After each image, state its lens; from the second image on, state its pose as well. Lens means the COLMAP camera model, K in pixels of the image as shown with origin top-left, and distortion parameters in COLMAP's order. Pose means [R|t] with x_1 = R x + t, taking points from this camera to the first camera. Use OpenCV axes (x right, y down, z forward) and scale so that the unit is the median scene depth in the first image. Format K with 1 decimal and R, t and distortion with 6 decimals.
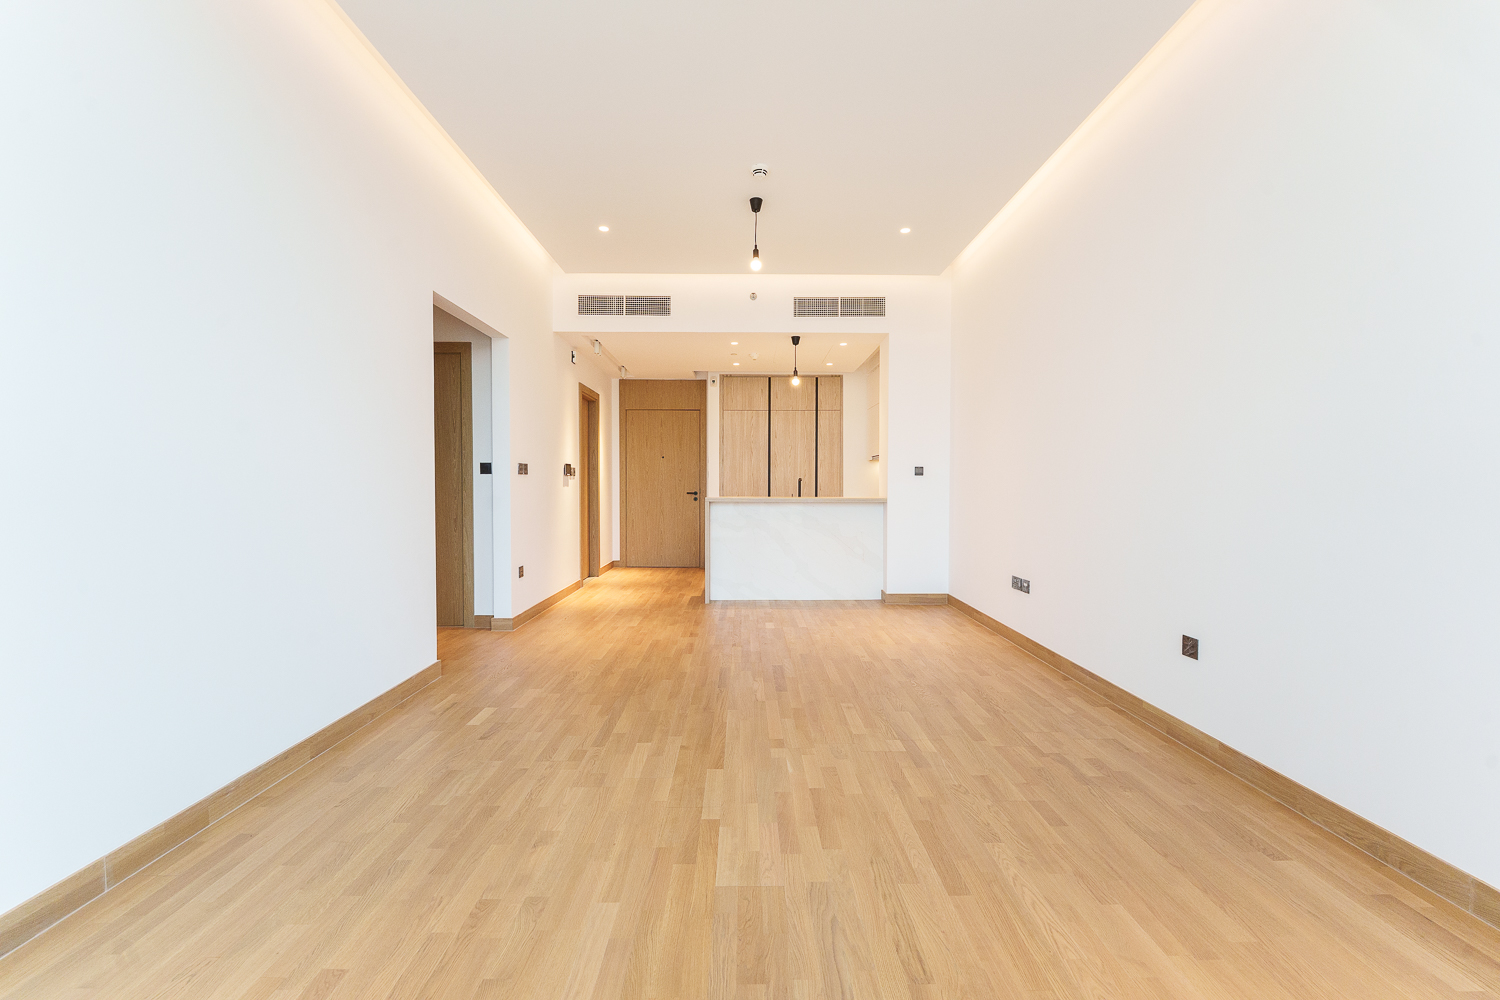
lens RADIAL K [[613.6, 0, 750.0], [0, 613.6, 495.2], [0, 0, 1]] dist [-0.000463, -0.000003]
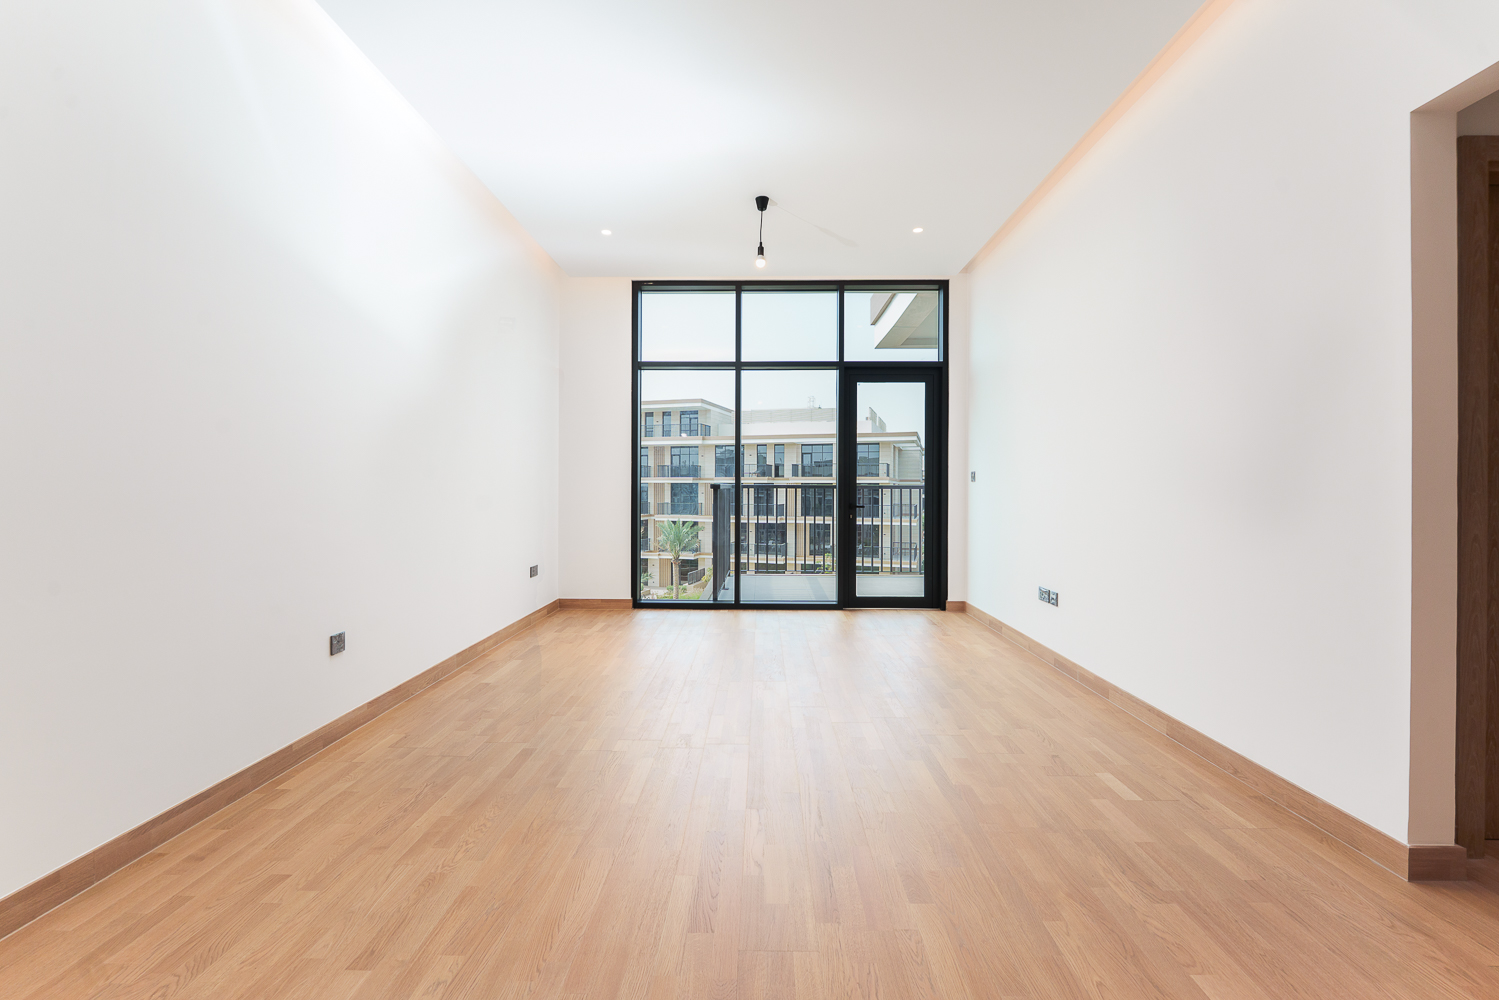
lens RADIAL K [[613.2, 0, 746.4], [0, 613.2, 491.4], [0, 0, 1]] dist [-0.000463, -0.000003]
pose [[-0.999292, -0.004847, 0.037316, 0.001387], [-0.003975, 0.999718, 0.023422, -0.026516], [-0.037419, 0.023257, -0.999029, 1.835615]]
